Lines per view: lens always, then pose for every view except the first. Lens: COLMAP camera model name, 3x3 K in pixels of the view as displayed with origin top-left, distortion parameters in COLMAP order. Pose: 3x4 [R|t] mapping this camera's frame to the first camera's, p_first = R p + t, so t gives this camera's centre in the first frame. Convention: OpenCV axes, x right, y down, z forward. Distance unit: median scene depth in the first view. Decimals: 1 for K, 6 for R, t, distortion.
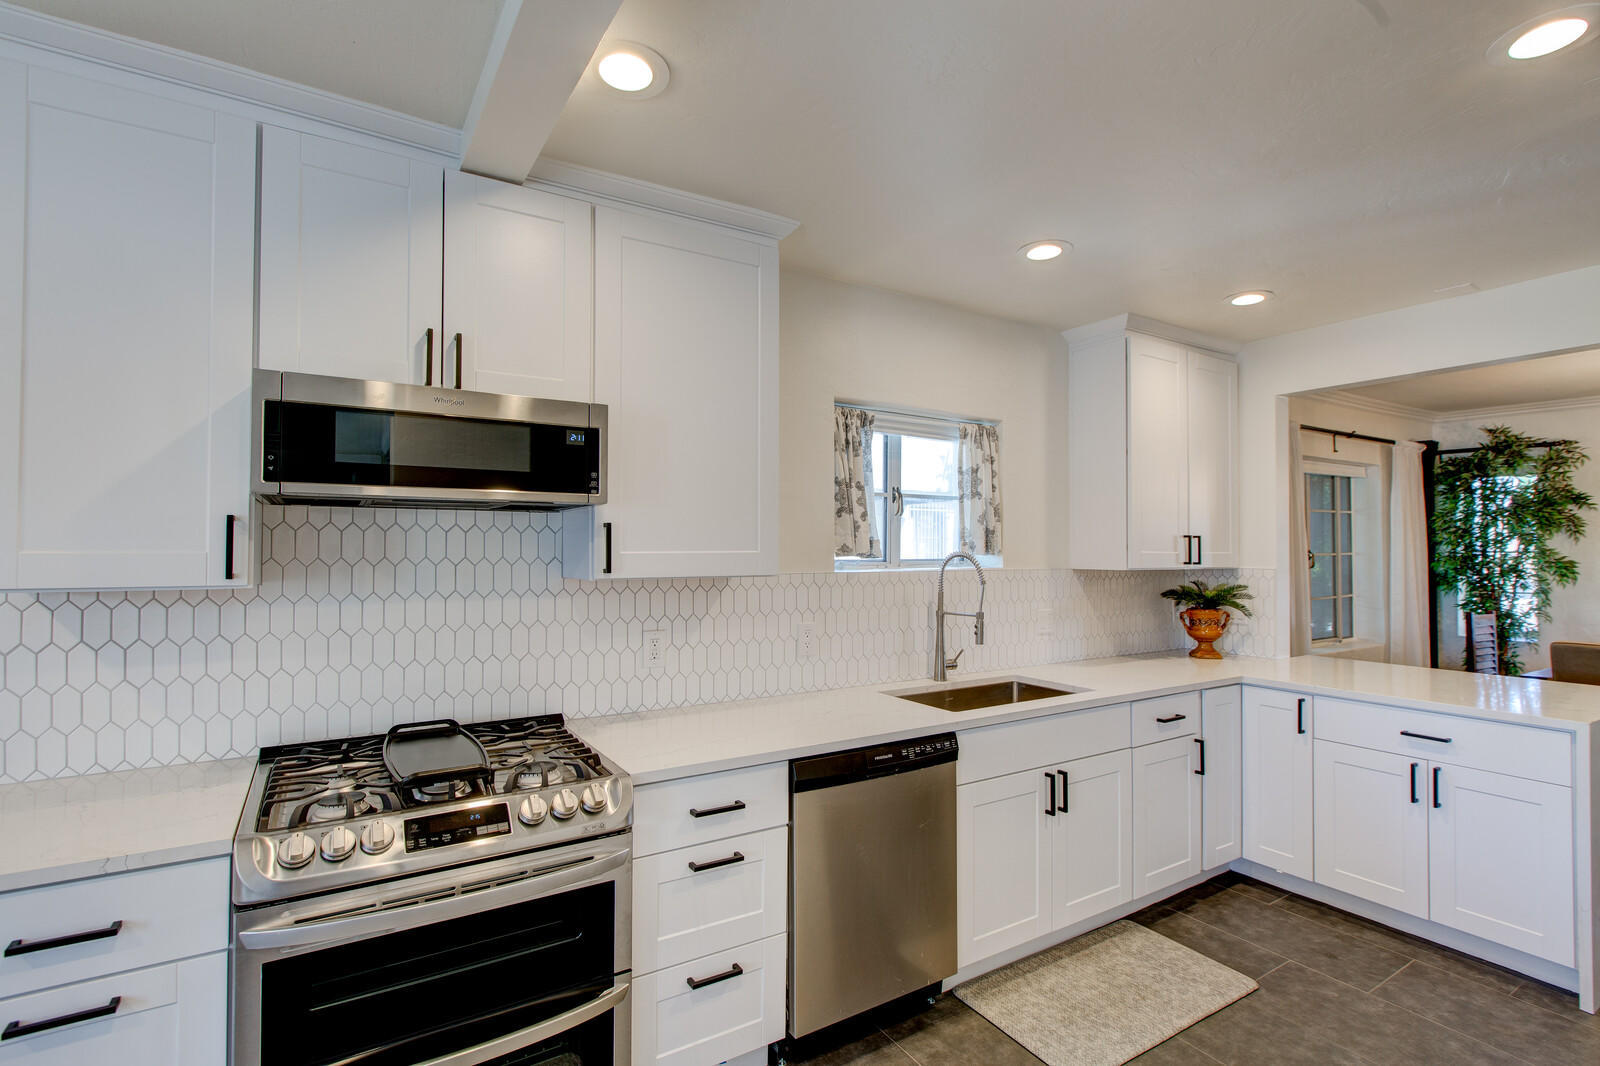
lens RADIAL K [[705.5, 0, 801.2], [0, 705.5, 537.0], [0, 0, 1]] dist [-0.003198, -0.000305]
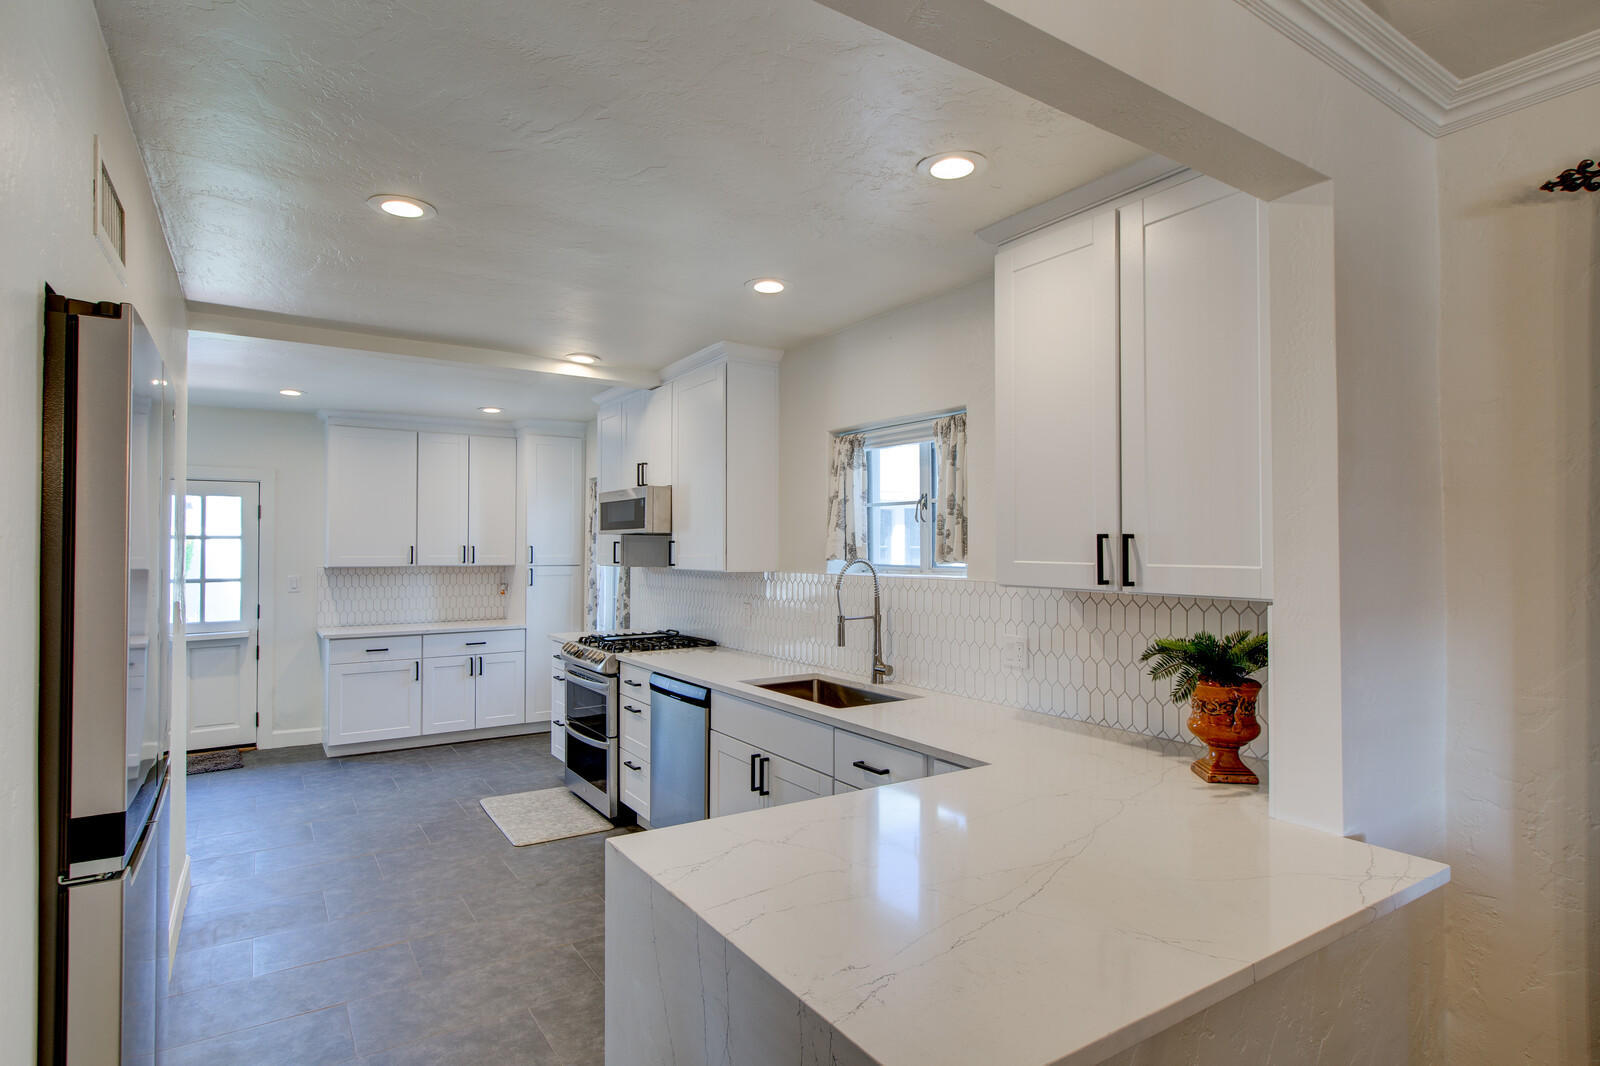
lens RADIAL K [[840.5, 0, 800.0], [0, 840.5, 533.0], [0, 0, 1]] dist [-0.012117, -0.000401]
pose [[0.066134, -0.028839, -0.997394, 1.338159], [0.007847, 0.999566, -0.028382, 0.016168], [0.997780, -0.005950, 0.066331, 0.775952]]
